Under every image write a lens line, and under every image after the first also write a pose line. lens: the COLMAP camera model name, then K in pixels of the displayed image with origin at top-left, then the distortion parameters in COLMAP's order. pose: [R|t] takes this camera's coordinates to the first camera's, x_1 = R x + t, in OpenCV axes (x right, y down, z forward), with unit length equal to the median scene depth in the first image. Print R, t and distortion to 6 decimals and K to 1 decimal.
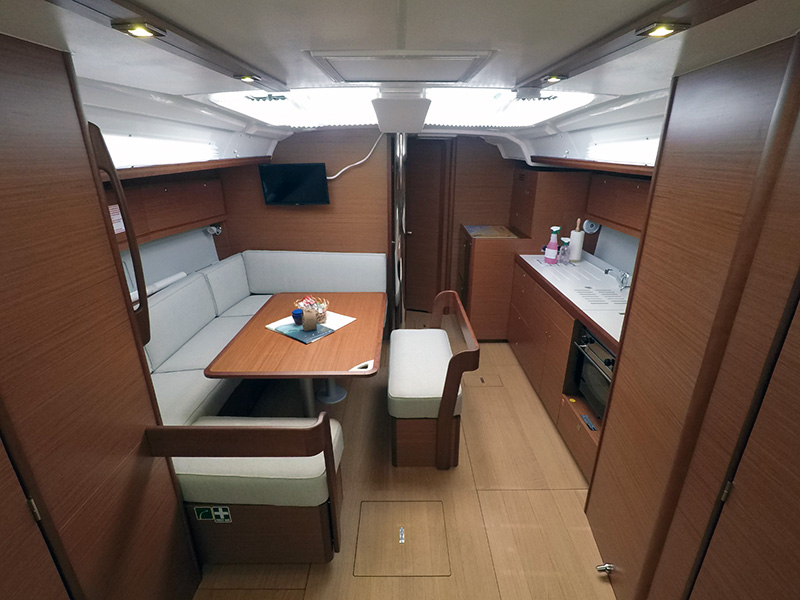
lens RADIAL K [[401.8, 0, 401.6], [0, 401.8, 301.7], [0, 0, 1]] dist [-0.005184, 0.000462]
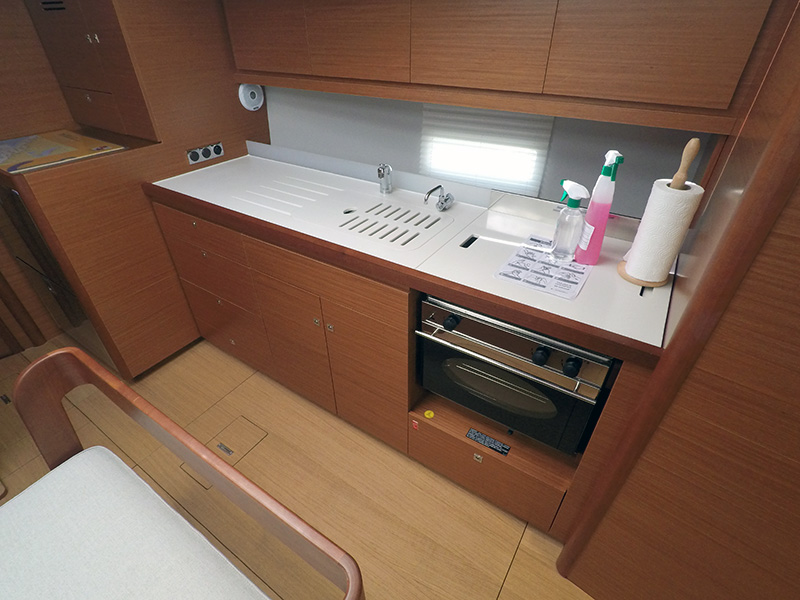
lens RADIAL K [[401.8, 0, 398.2], [0, 401.8, 297.0], [0, 0, 1]] dist [-0.005184, 0.000462]
pose [[0.551428, -0.481774, 0.681044, 0.064878], [0.298341, 0.876279, 0.378323, -0.092570], [-0.779051, -0.005434, 0.626937, 0.480564]]
